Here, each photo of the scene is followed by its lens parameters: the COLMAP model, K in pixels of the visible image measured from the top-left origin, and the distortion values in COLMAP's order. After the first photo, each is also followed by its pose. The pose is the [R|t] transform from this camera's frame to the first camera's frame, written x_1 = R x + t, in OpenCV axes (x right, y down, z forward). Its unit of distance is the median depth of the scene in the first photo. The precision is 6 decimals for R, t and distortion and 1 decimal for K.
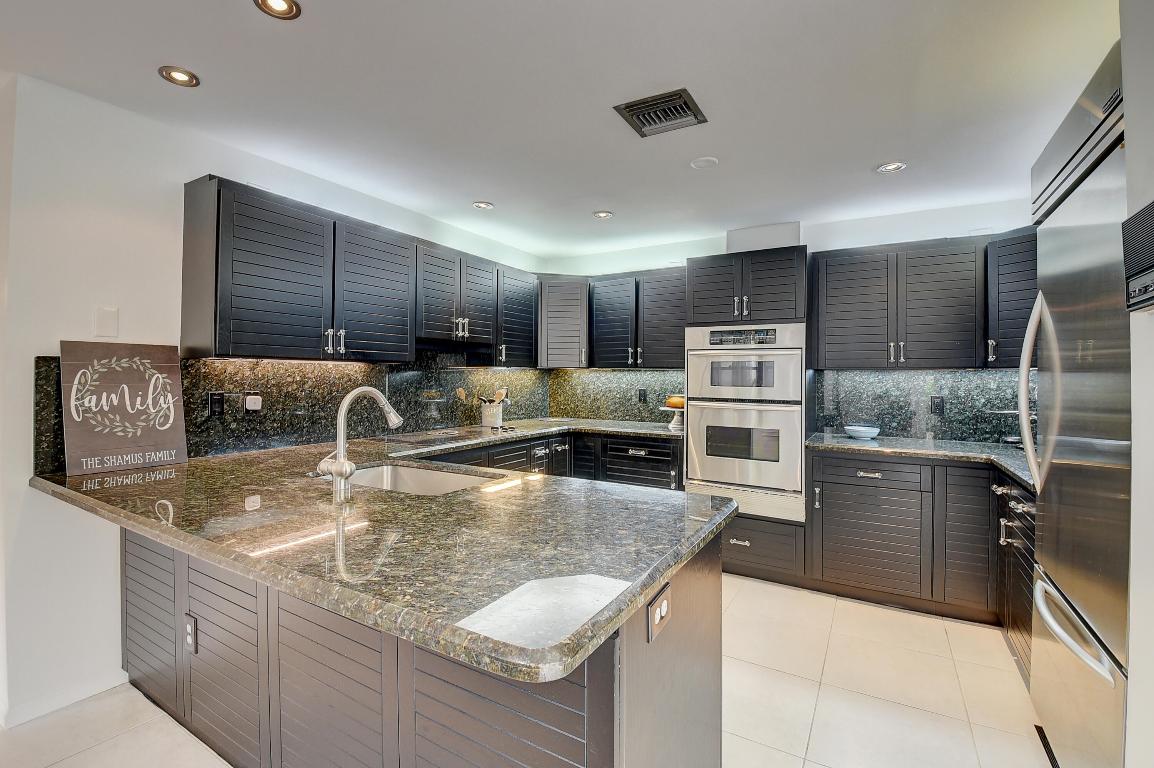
lens RADIAL K [[513.6, 0, 572.7], [0, 513.6, 381.5], [0, 0, 1]] dist [-0.017825, -0.000591]
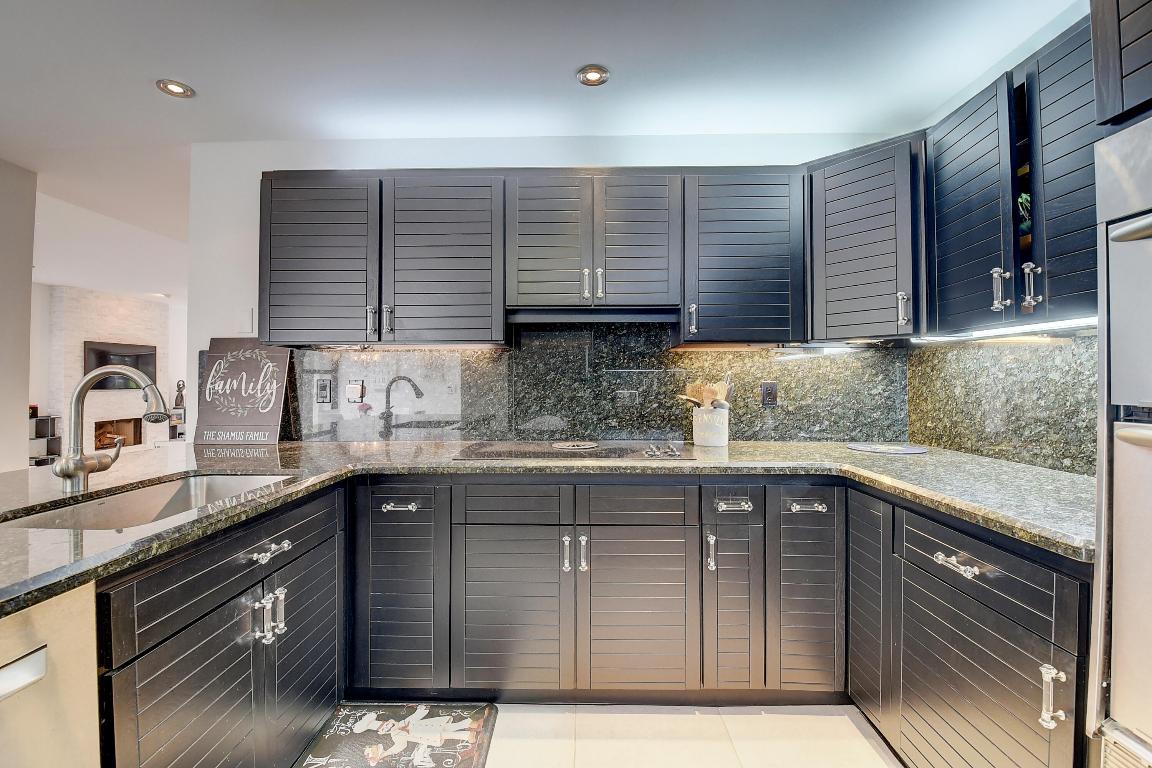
lens RADIAL K [[512.7, 0, 574.3], [0, 512.7, 378.0], [0, 0, 1]] dist [-0.017825, -0.000591]
pose [[0.495985, -0.012706, -0.868238, 0.503620], [-0.004050, 0.999848, -0.016946, 0.035237], [0.868322, 0.011922, 0.495858, 1.040881]]
